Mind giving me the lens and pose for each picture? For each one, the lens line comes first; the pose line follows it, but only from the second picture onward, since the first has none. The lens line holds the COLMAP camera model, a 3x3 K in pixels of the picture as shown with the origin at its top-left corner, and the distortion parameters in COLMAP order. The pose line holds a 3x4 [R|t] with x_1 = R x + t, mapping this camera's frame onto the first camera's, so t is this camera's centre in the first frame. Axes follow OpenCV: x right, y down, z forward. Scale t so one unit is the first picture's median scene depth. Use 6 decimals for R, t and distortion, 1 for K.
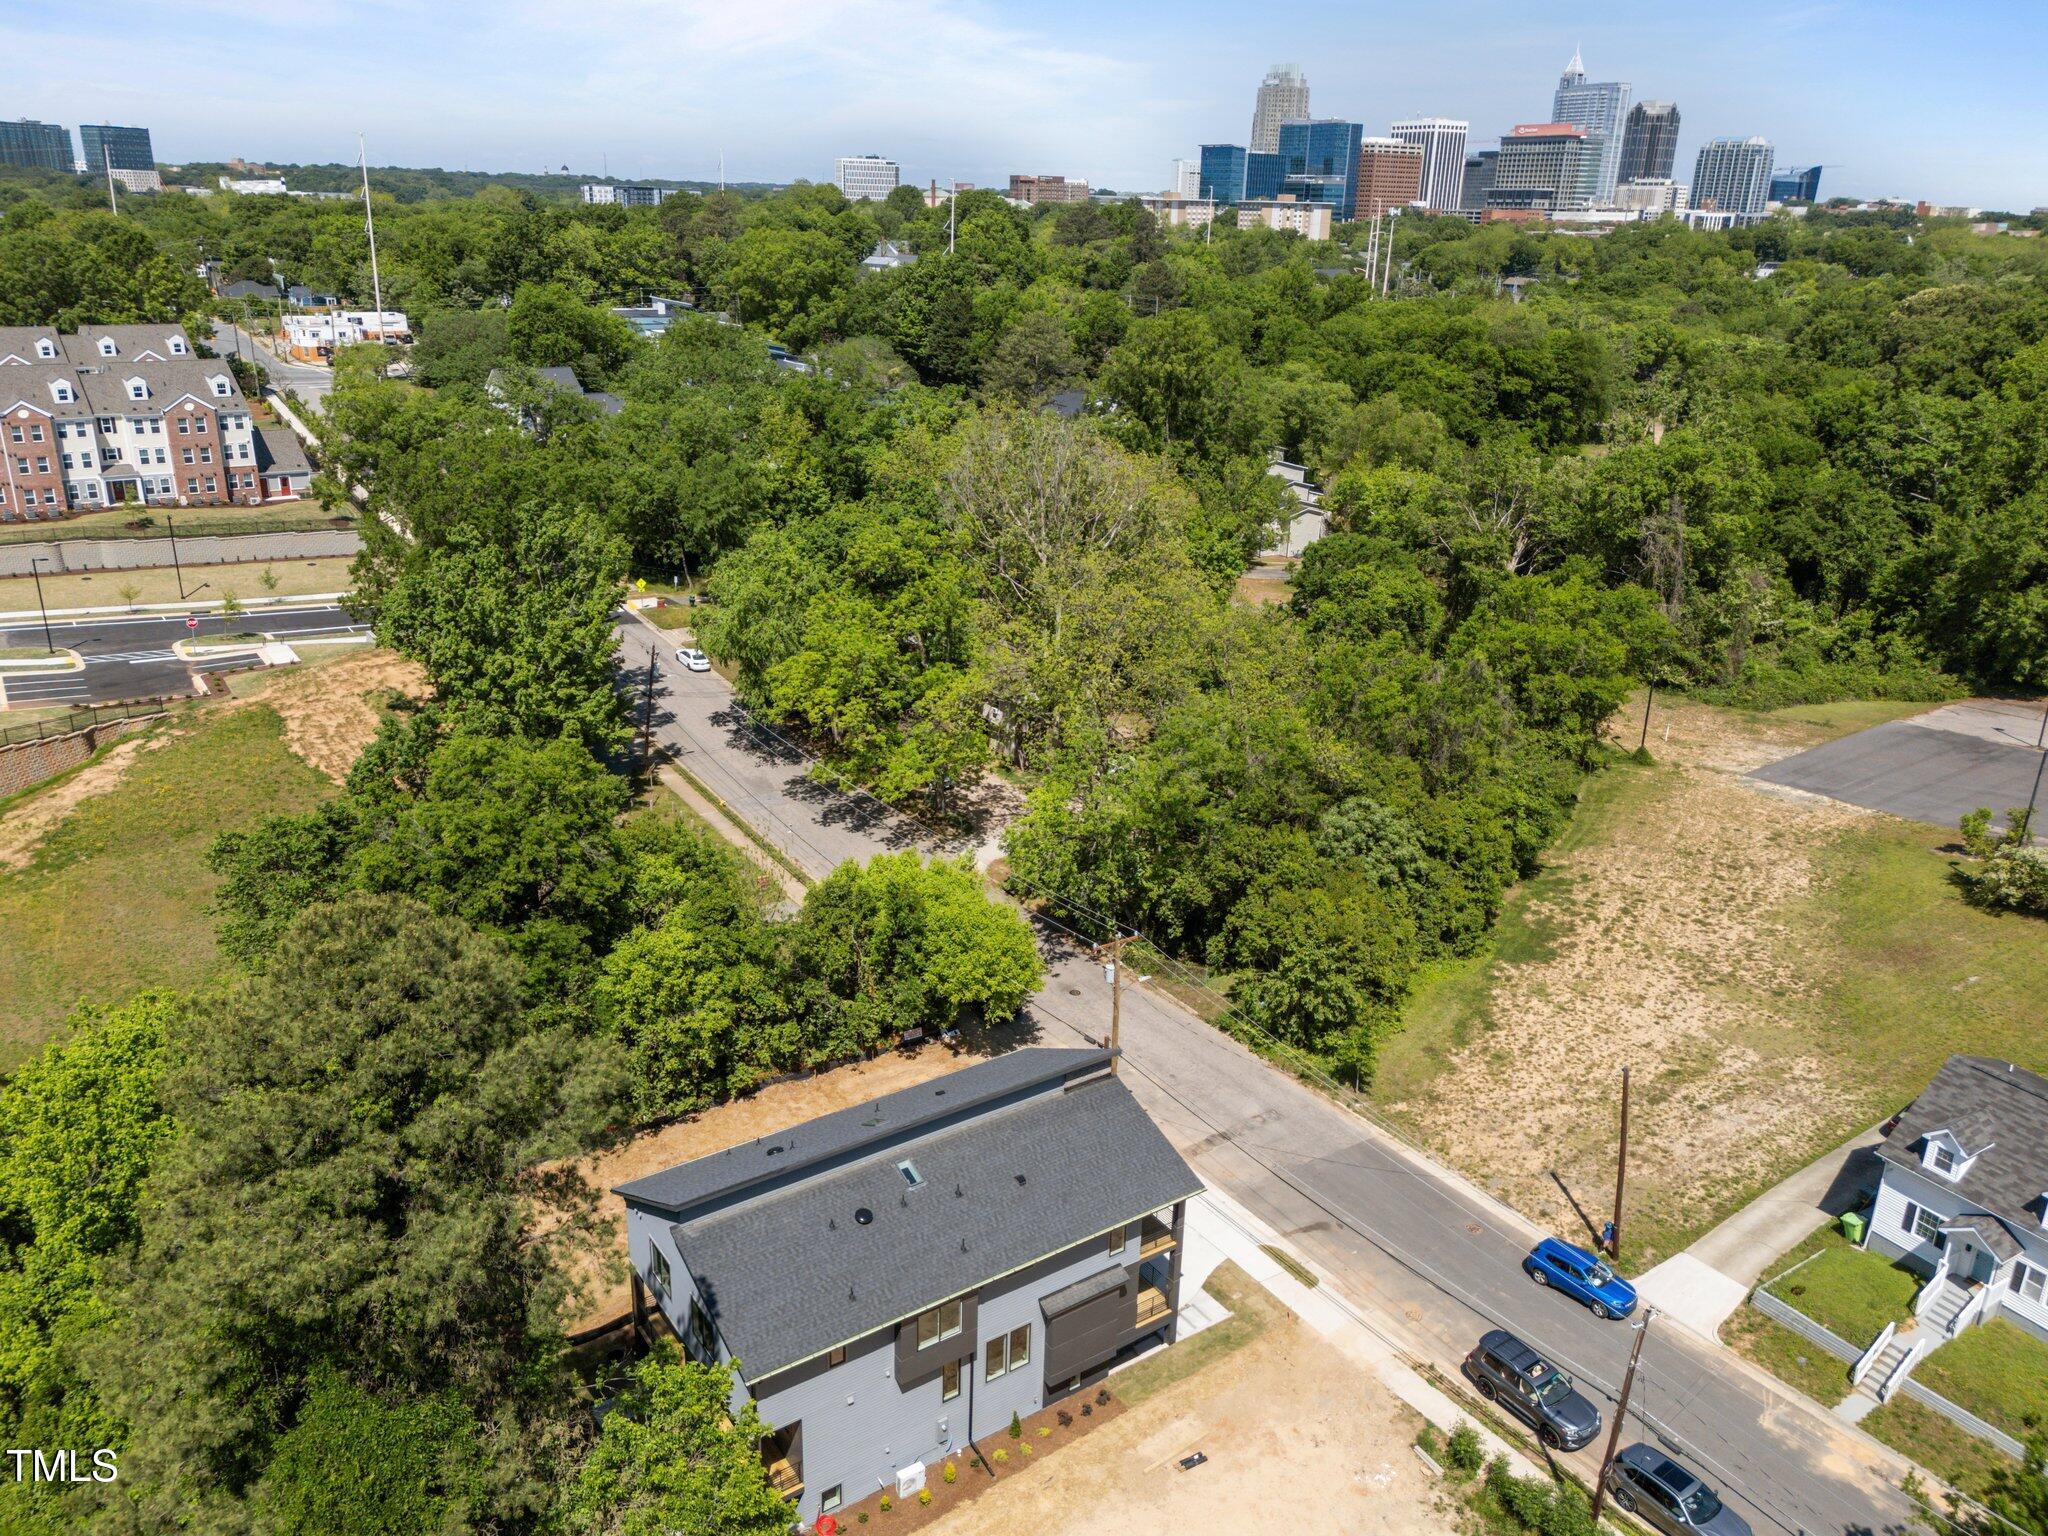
lens RADIAL K [[1522.2, 0, 1024.0], [0, 1522.2, 768.0], [0, 0, 1]] dist [0.057821, -0.042641]
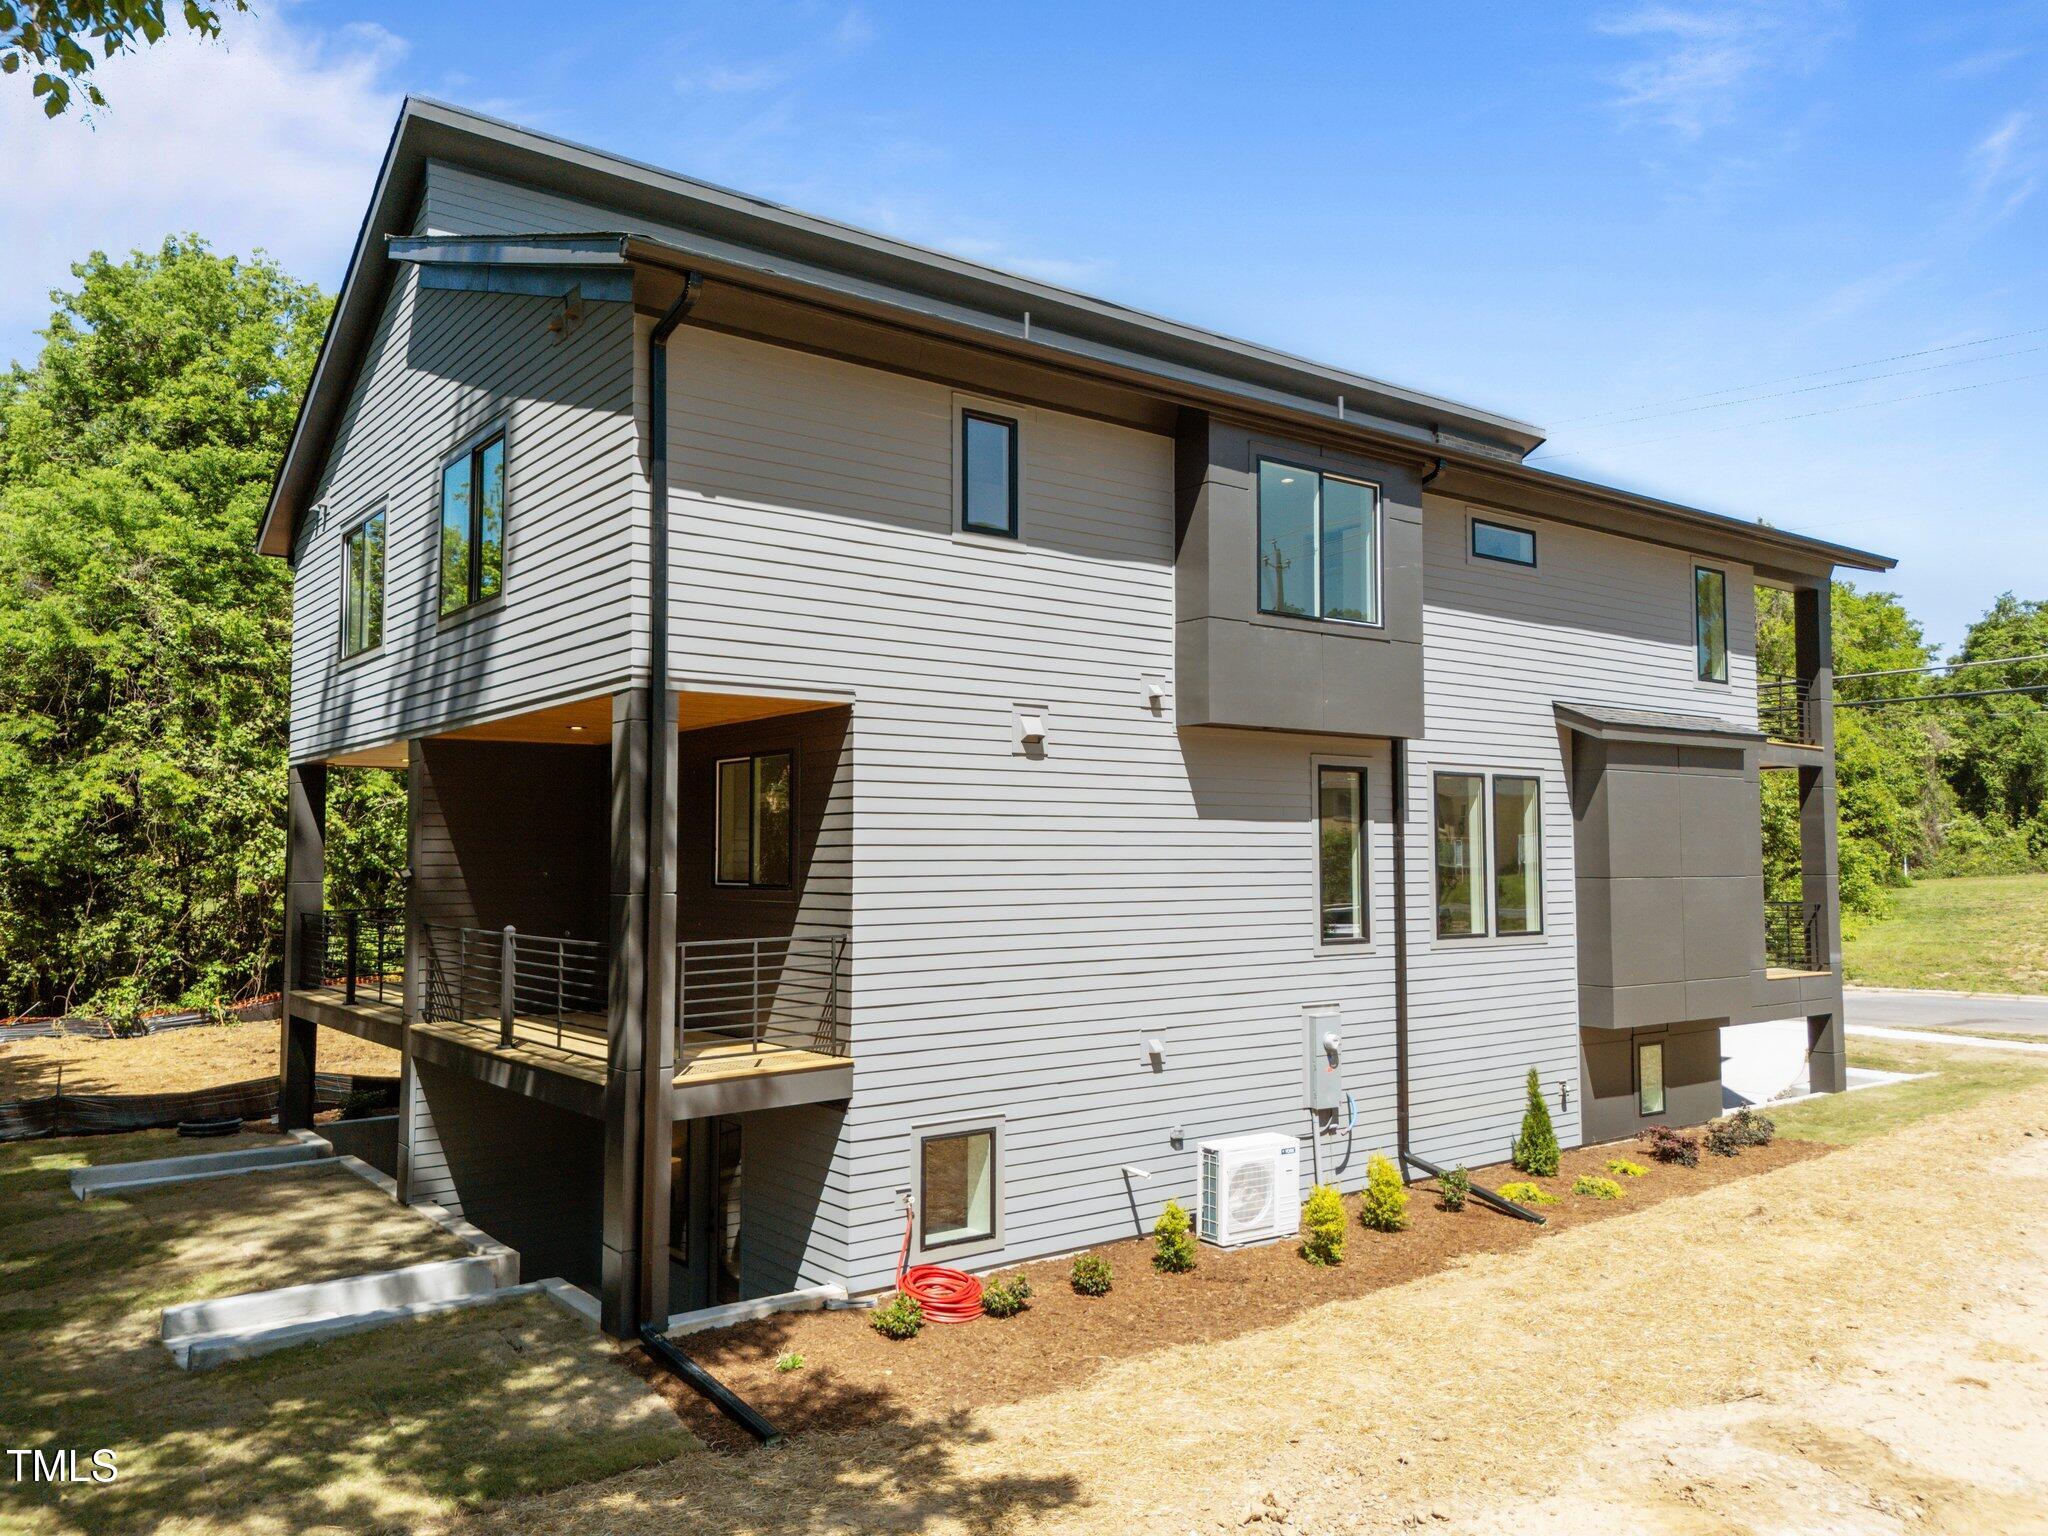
lens RADIAL K [[1522.2, 0, 1024.0], [0, 1522.2, 768.0], [0, 0, 1]] dist [0.057821, -0.042641]
pose [[0.998036, -0.019256, 0.059611, -0.119557], [0.041300, 0.917750, -0.395006, 0.478871], [-0.047101, 0.396692, 0.916743, 0.713104]]
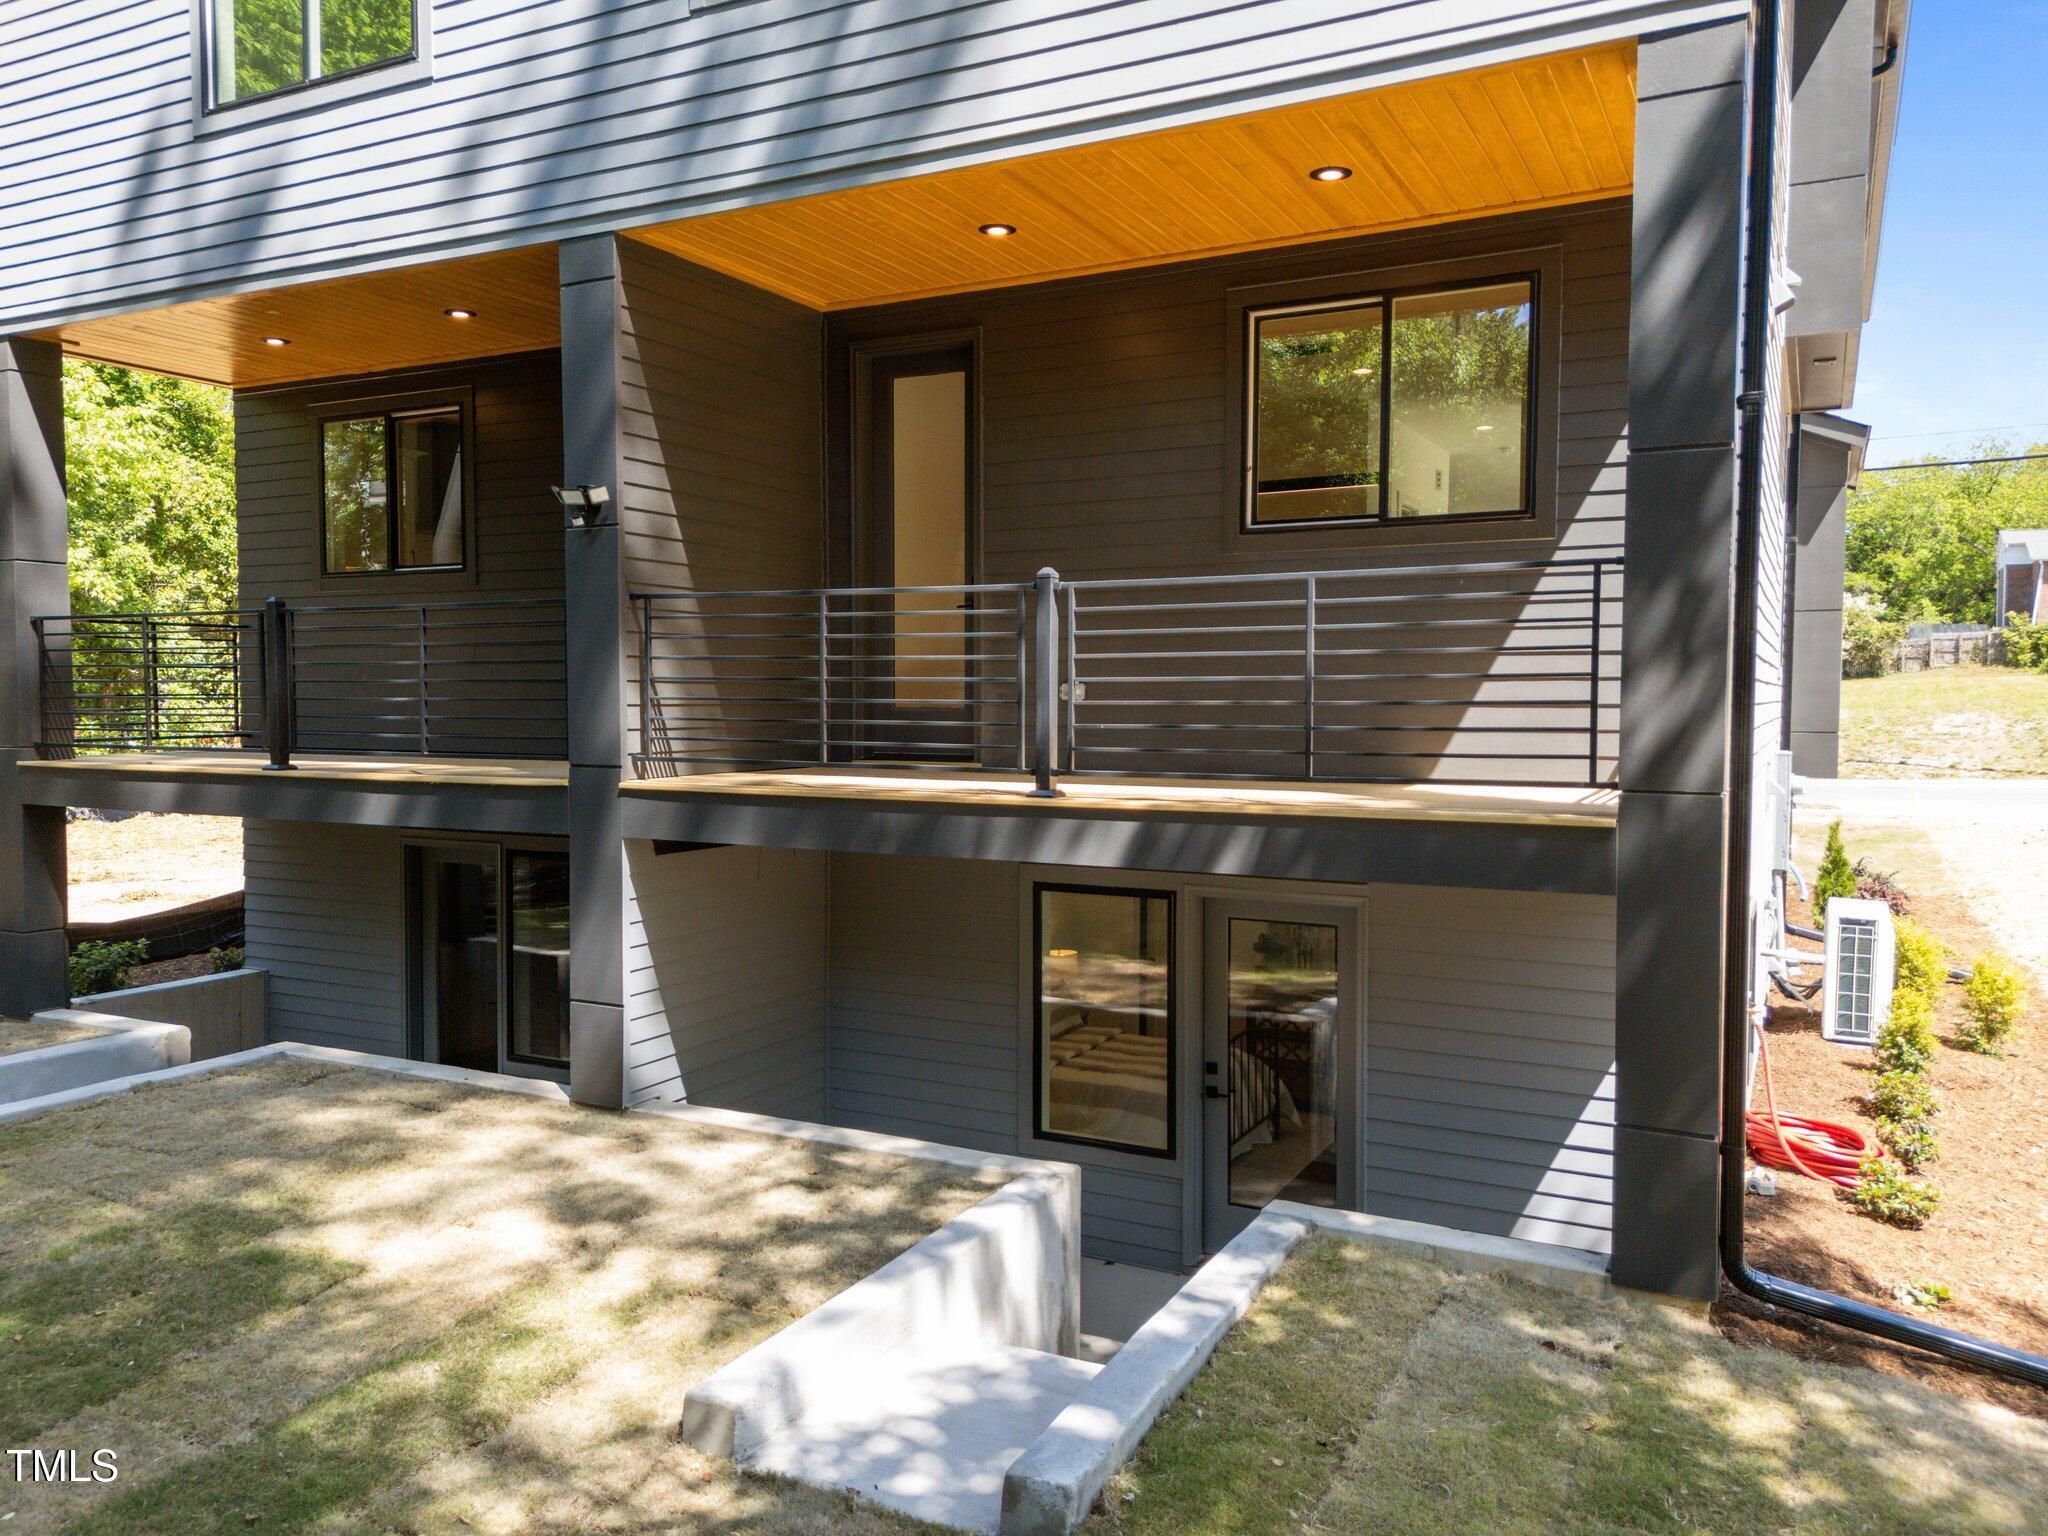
lens RADIAL K [[1522.2, 0, 1024.0], [0, 1522.2, 768.0], [0, 0, 1]] dist [0.057821, -0.042641]
pose [[0.874426, -0.039769, 0.483526, -0.237290], [0.177182, 0.953972, -0.241960, 0.451639], [-0.451648, 0.297248, 0.841224, 0.834563]]
